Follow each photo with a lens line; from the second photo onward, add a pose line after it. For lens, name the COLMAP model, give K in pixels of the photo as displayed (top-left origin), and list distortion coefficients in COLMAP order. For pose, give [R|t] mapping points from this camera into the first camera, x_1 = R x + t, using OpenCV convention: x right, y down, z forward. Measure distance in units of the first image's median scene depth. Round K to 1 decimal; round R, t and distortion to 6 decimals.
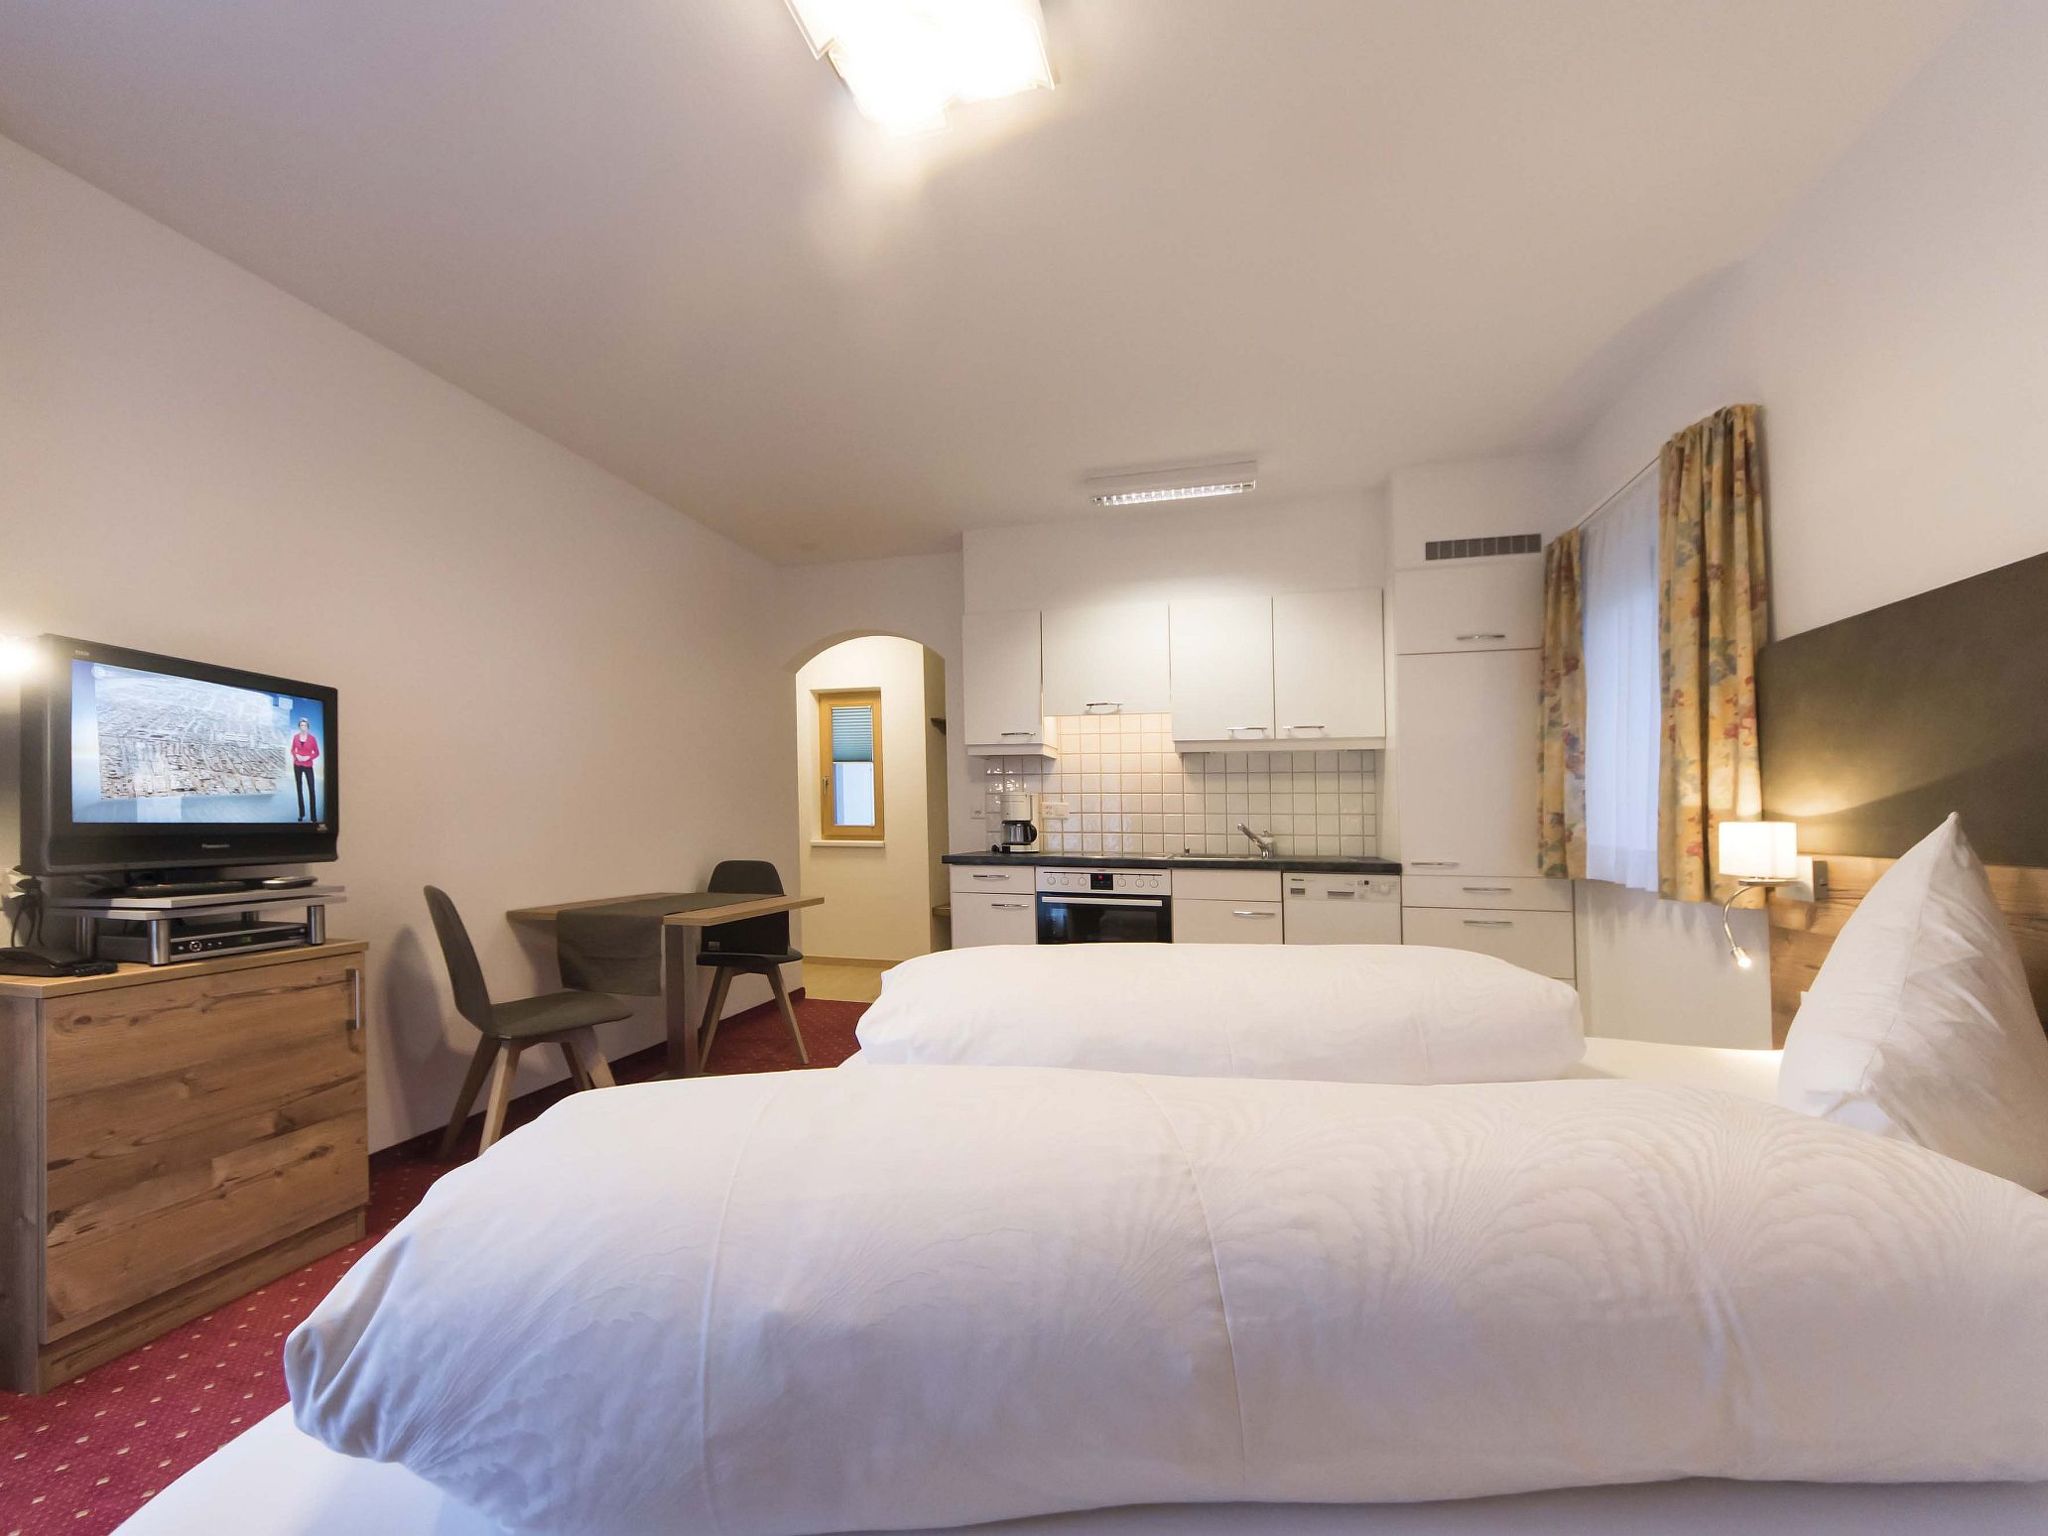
lens RADIAL K [[800.9, 0, 986.1], [0, 800.9, 847.0], [0, 0, 1]] dist [-0.000018, 0.000007]
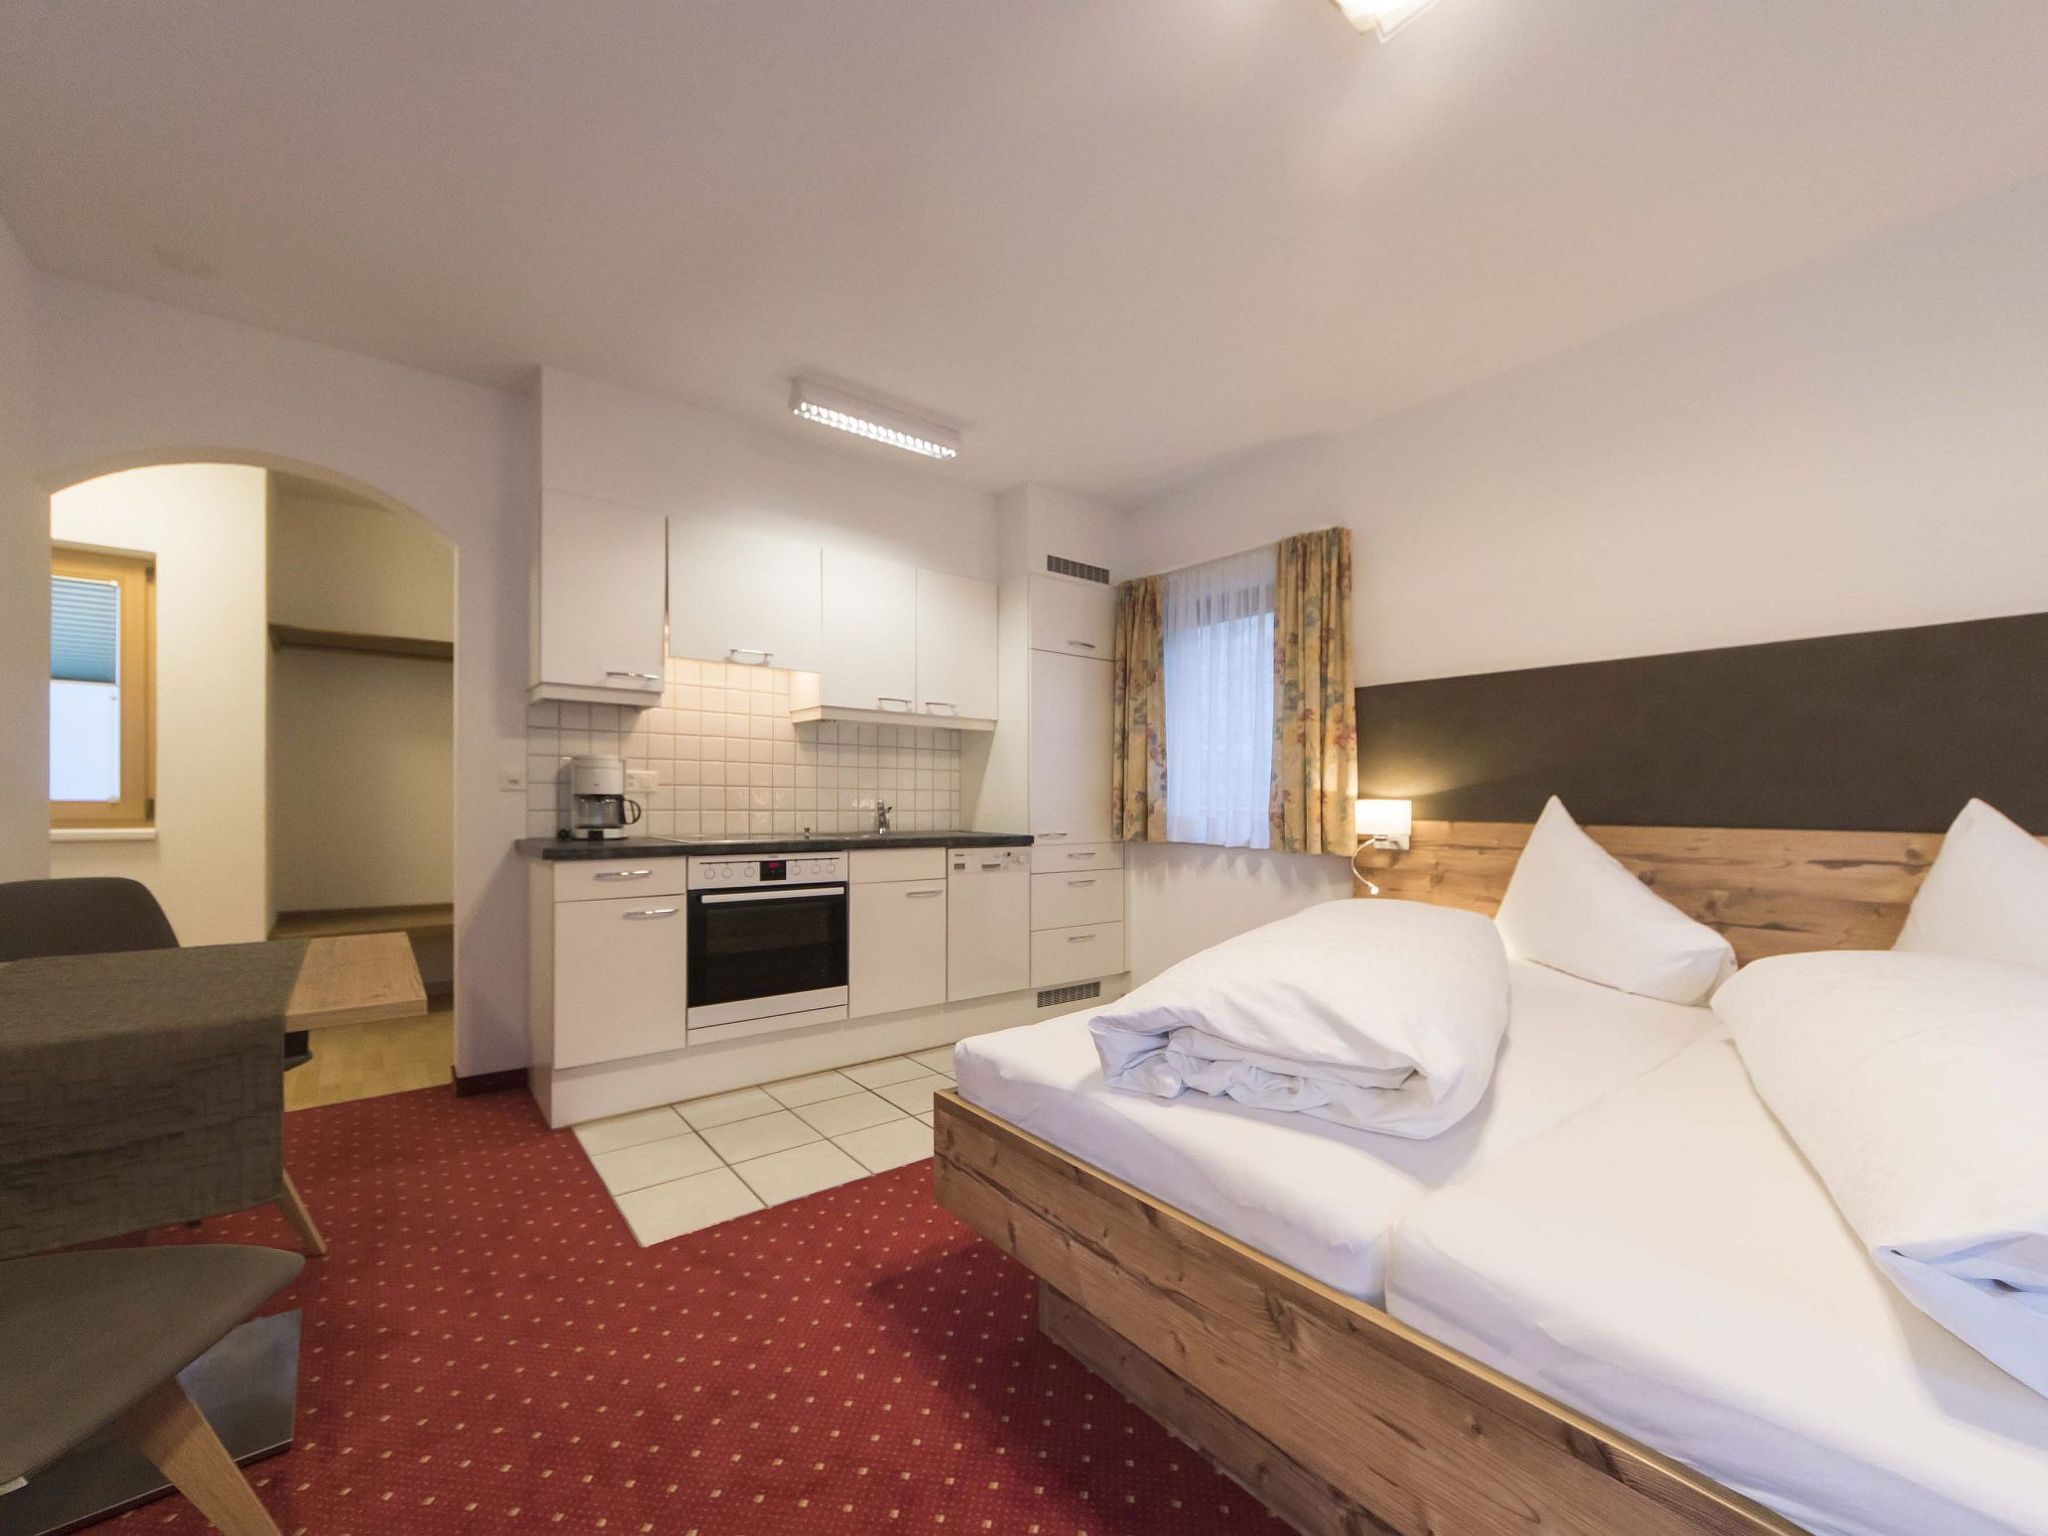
lens RADIAL K [[815.4, 0, 994.5], [0, 815.4, 808.2], [0, 0, 1]] dist [0.000824, 0.000003]
pose [[0.606177, -0.008294, 0.795287, -0.385053], [0.020118, 0.999786, -0.004908, -0.011860], [-0.795076, 0.018975, 0.606214, 0.322475]]
